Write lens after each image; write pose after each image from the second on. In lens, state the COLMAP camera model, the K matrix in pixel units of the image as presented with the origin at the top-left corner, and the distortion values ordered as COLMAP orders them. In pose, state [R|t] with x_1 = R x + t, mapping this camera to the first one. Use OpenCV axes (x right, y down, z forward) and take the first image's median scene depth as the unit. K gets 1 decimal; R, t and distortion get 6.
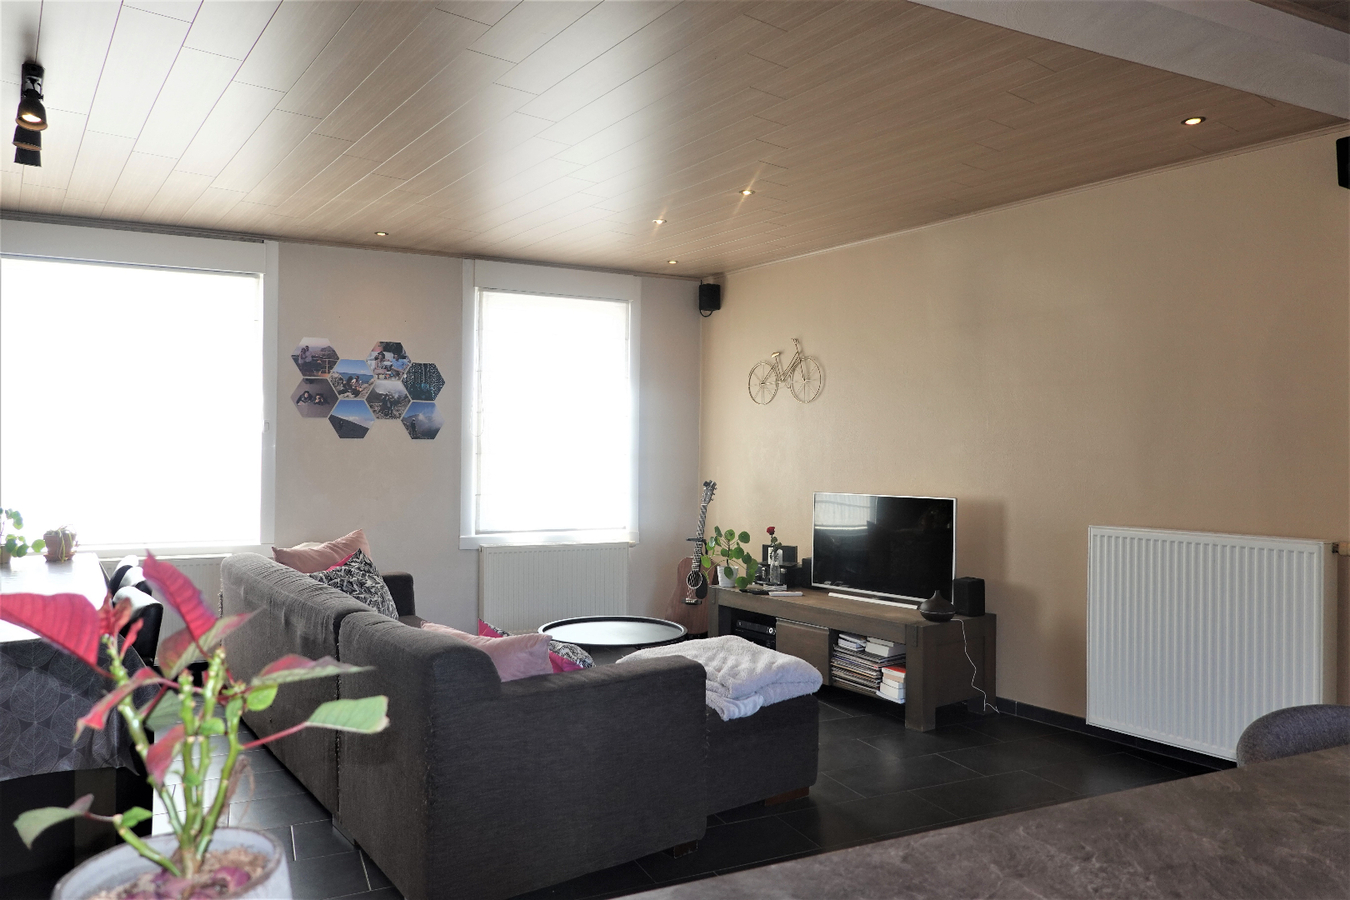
lens RADIAL K [[903.4, 0, 664.5], [0, 903.4, 448.0], [0, 0, 1]] dist [0.008063, -0.000494]
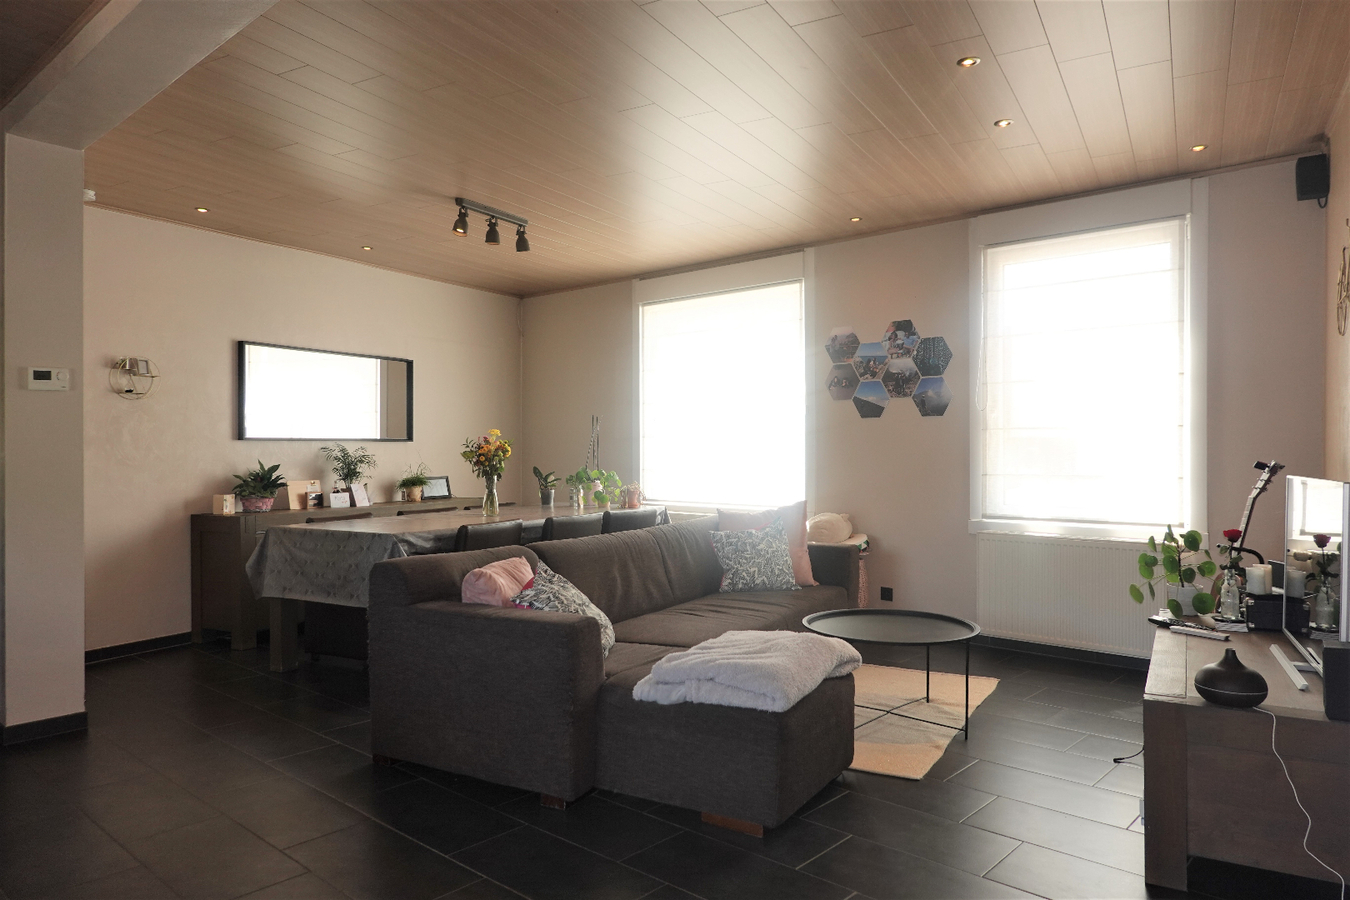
lens RADIAL K [[903.4, 0, 666.4], [0, 903.4, 448.8], [0, 0, 1]] dist [0.008063, -0.000494]
pose [[0.366909, 0.016962, -0.930102, 0.544960], [0.043673, 0.998417, 0.035436, -0.021660], [0.929231, -0.053622, 0.365588, 0.381021]]
